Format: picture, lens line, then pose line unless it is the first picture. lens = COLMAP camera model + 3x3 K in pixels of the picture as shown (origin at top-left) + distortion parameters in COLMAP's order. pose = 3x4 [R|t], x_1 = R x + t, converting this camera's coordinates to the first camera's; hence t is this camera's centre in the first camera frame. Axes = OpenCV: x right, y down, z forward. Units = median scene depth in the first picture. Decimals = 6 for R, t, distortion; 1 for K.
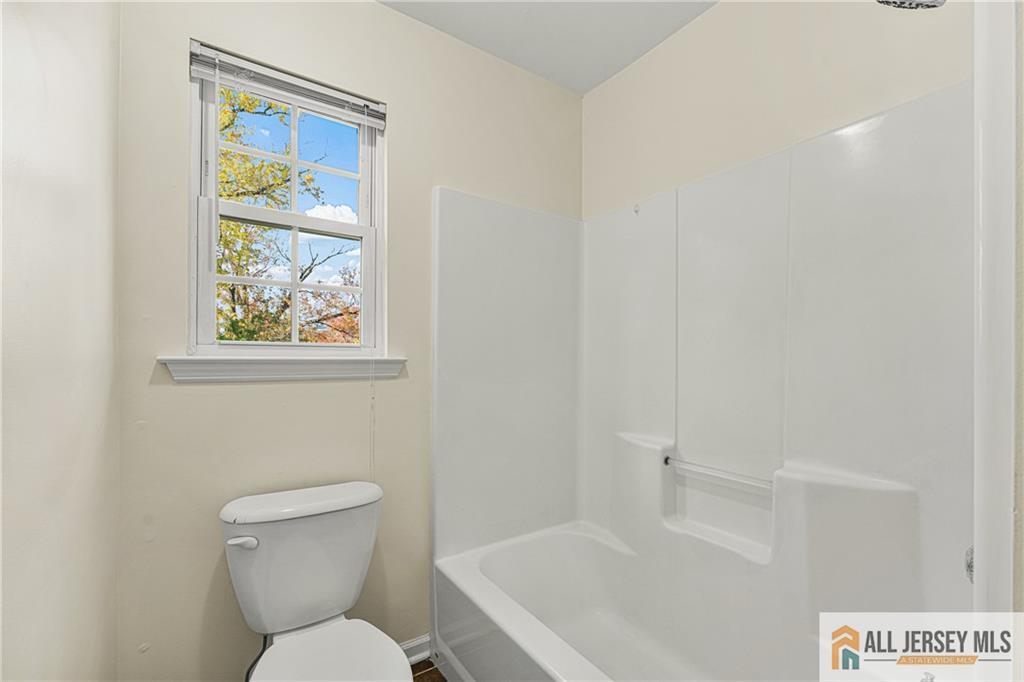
lens RADIAL K [[429.7, 0, 514.2], [0, 429.7, 345.3], [0, 0, 1]] dist [-0.001710, -0.000136]
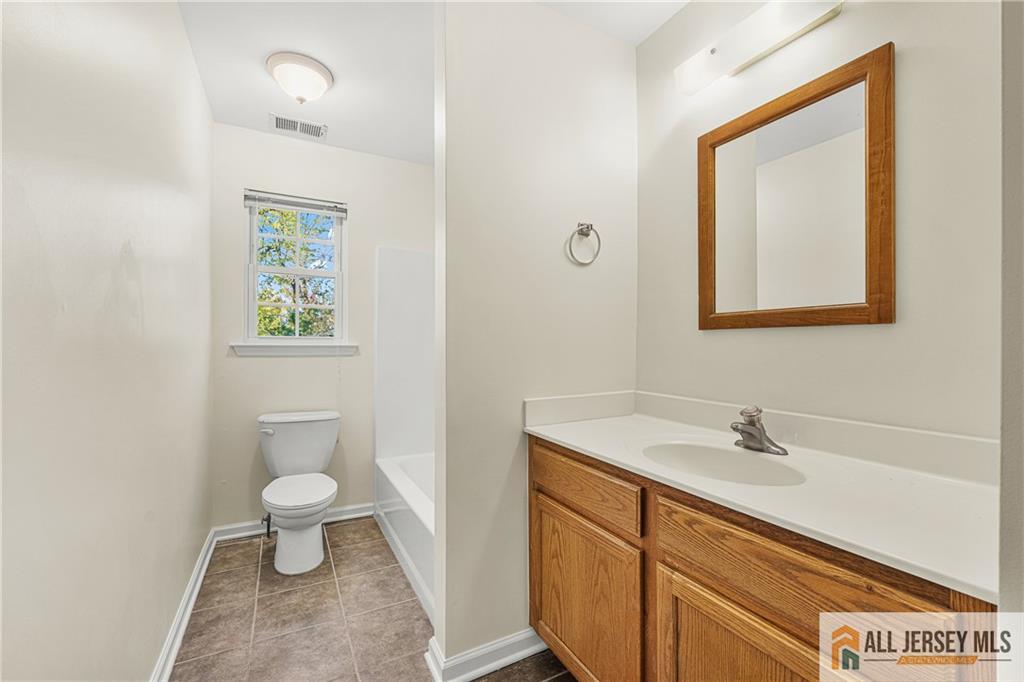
lens RADIAL K [[424.5, 0, 511.7], [0, 424.5, 334.2], [0, 0, 1]] dist [-0.000821, -0.000006]
pose [[0.993826, 0.000440, -0.110949, 0.585933], [-0.000290, 0.999999, 0.001369, -0.017072], [0.110949, -0.001328, 0.993825, -0.692895]]
